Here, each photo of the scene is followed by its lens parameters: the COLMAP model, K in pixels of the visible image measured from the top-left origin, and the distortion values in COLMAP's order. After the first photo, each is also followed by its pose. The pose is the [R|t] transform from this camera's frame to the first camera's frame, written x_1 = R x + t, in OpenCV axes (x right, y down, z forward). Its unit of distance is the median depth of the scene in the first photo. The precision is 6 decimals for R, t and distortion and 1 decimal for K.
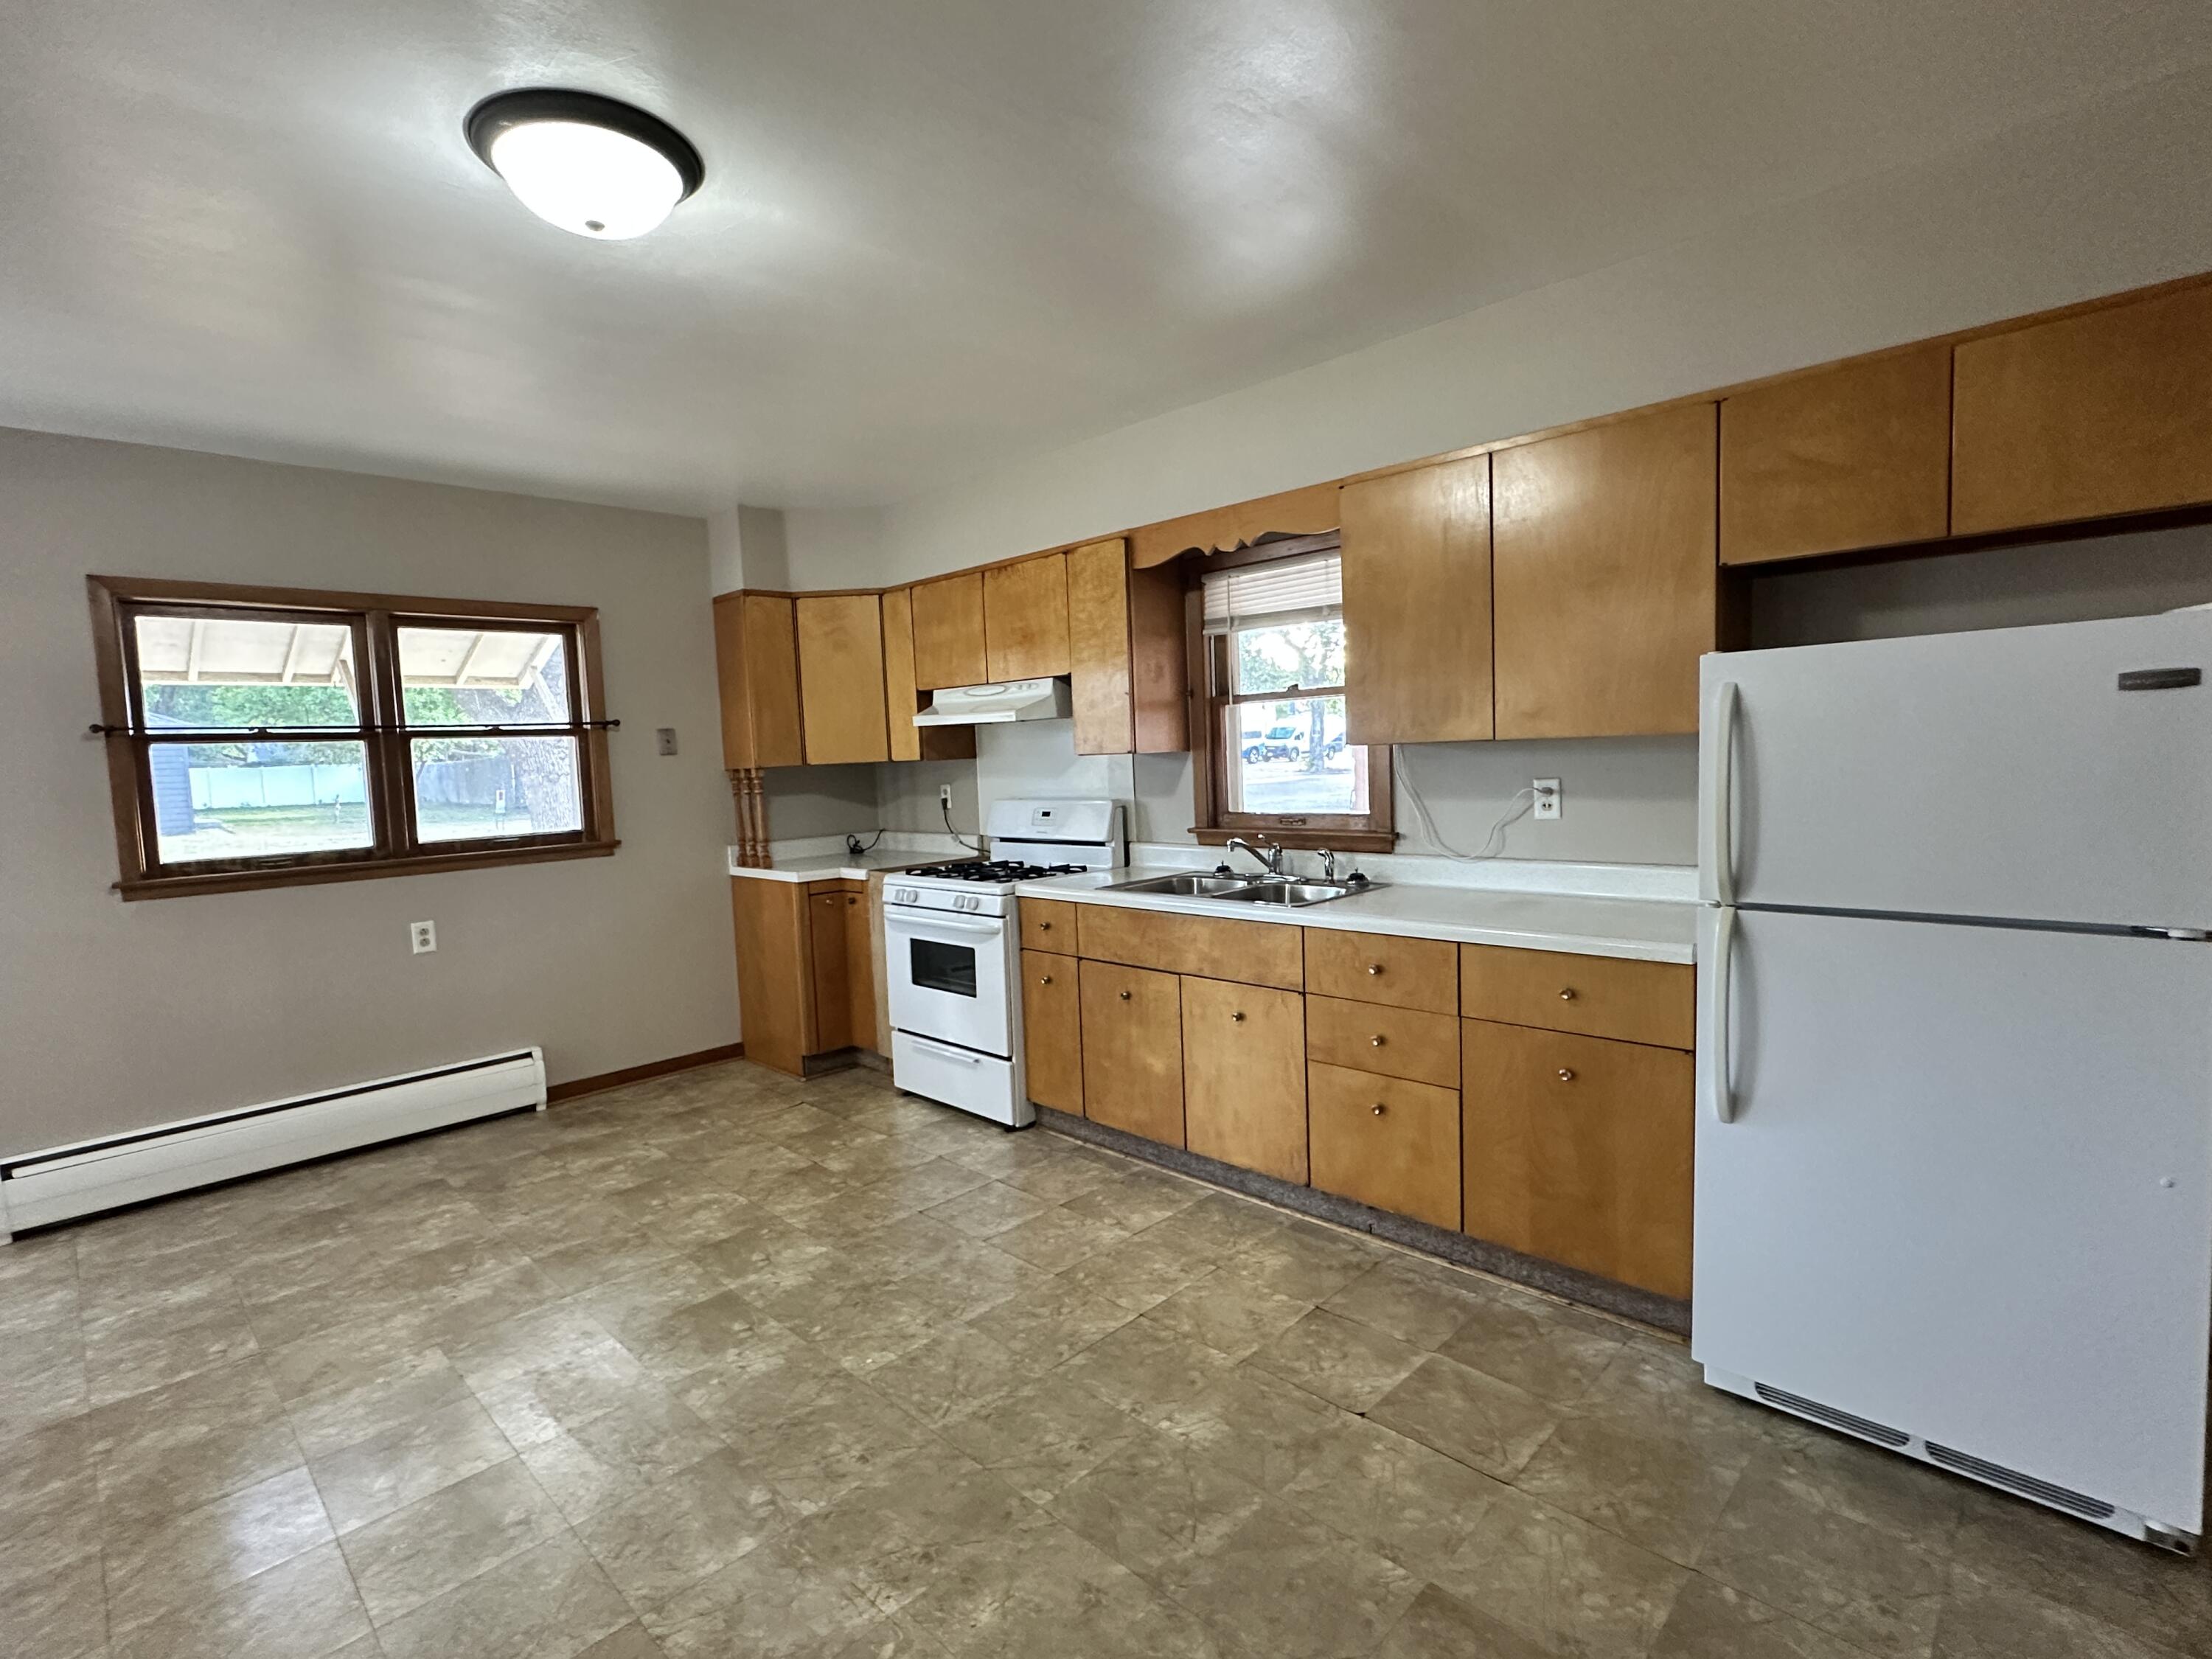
lens RADIAL K [[1052.7, 0, 1103.2], [0, 1052.7, 832.6], [0, 0, 1]] dist [-0.008427, 0.003555]
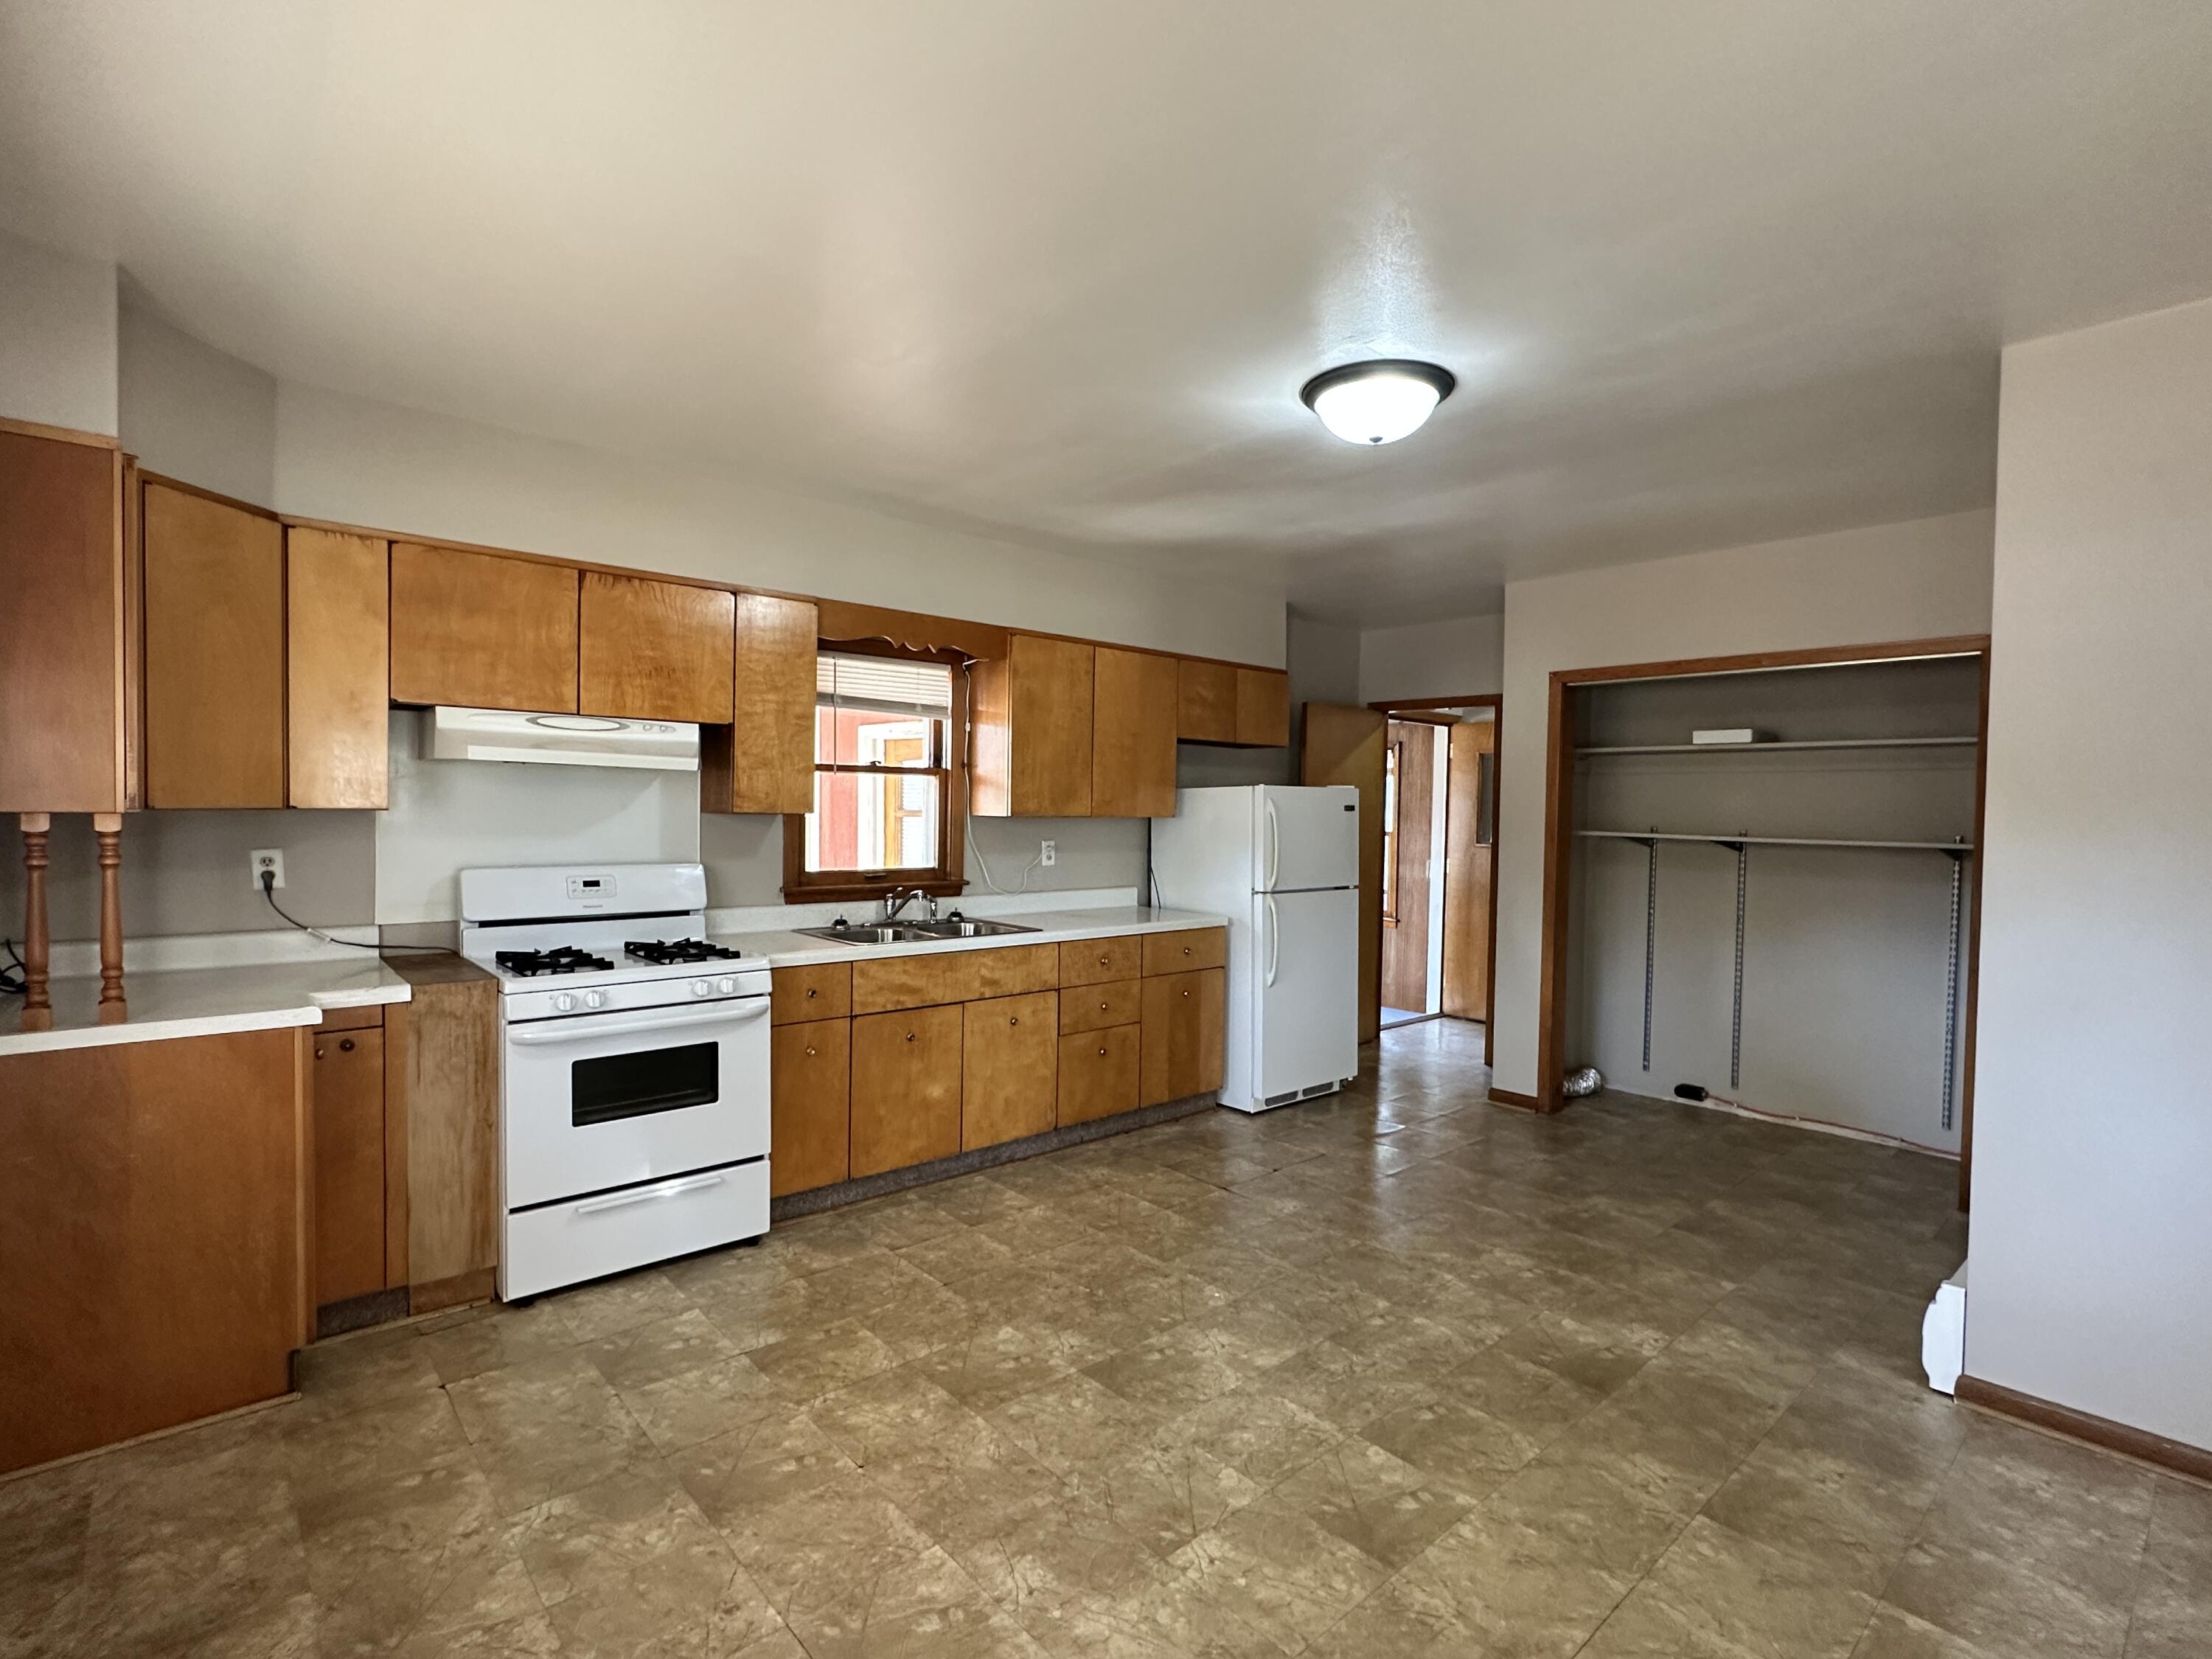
lens RADIAL K [[1052.7, 0, 1094.8], [0, 1052.7, 843.0], [0, 0, 1]] dist [-0.008427, 0.003555]
pose [[0.075944, 0.005286, 0.997098, -0.969640], [0.057795, 0.998281, -0.009694, -0.022336], [-0.995436, 0.058364, 0.075508, 0.660393]]
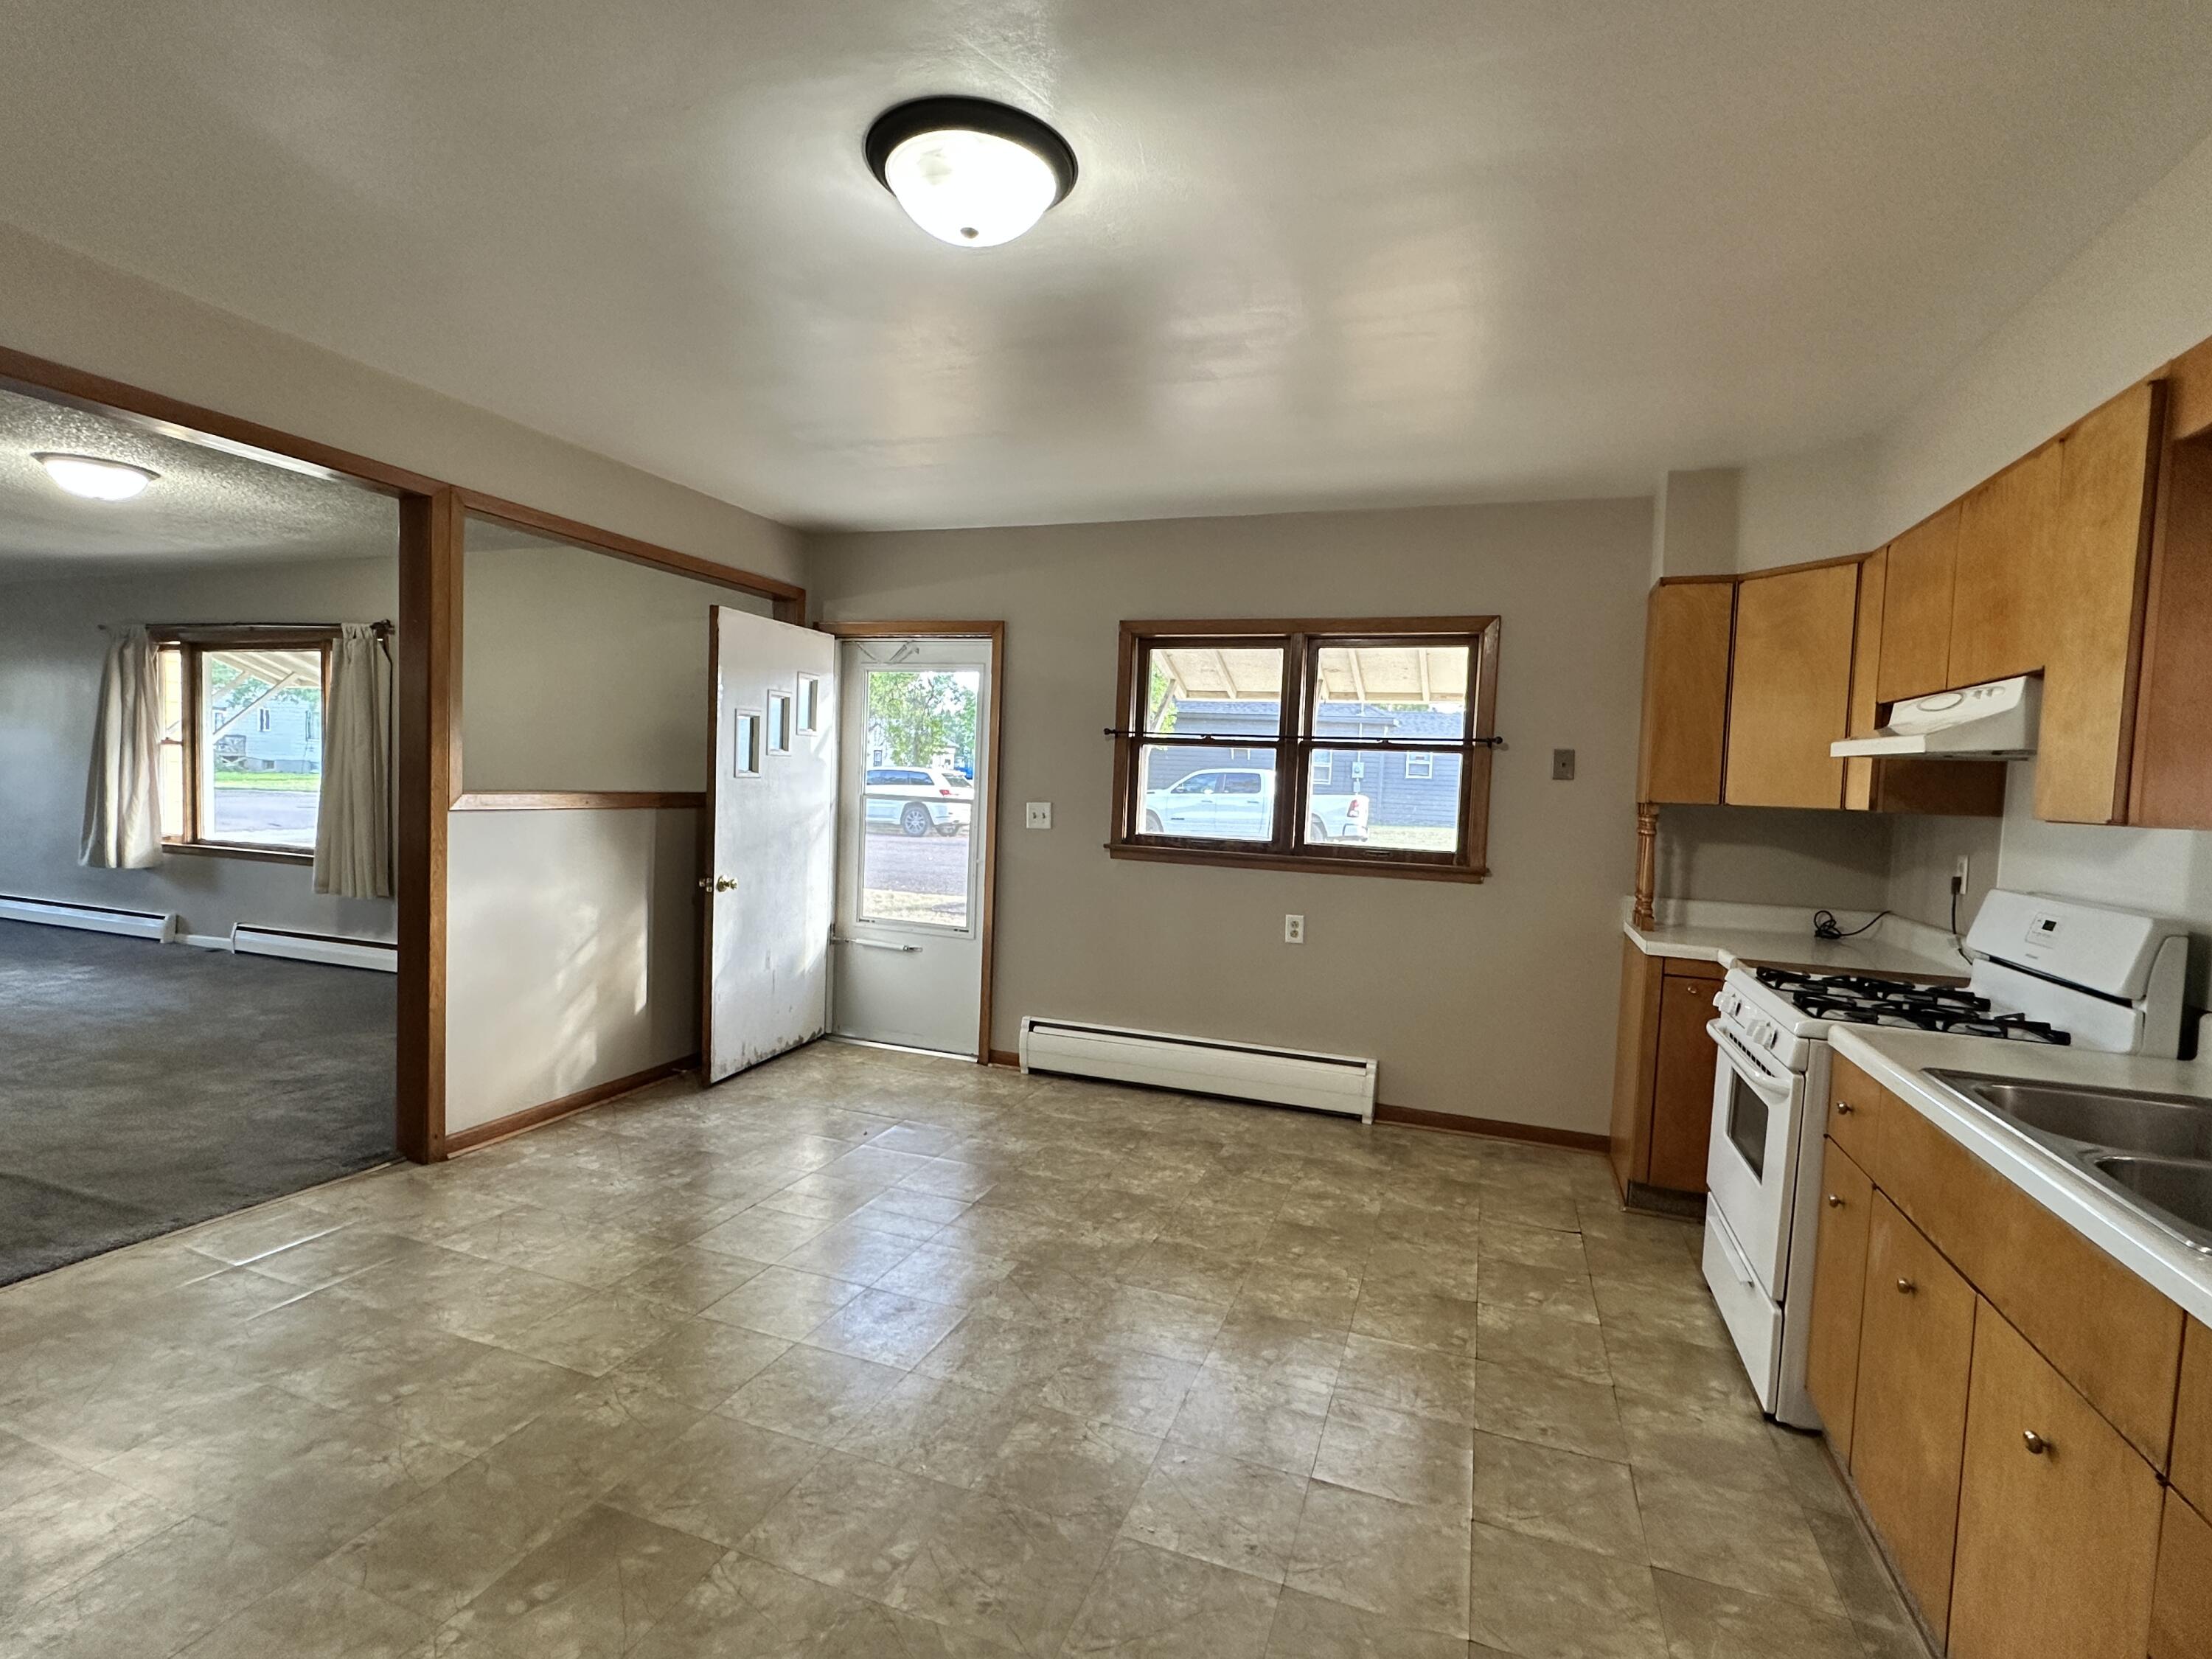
lens RADIAL K [[1052.7, 0, 1098.8], [0, 1052.7, 830.6], [0, 0, 1]] dist [-0.008427, 0.003555]
pose [[0.407556, 0.103092, -0.907342, 0.277928], [-0.127969, 0.990250, 0.055032, -0.039426], [0.904169, 0.093683, 0.416775, 0.377264]]
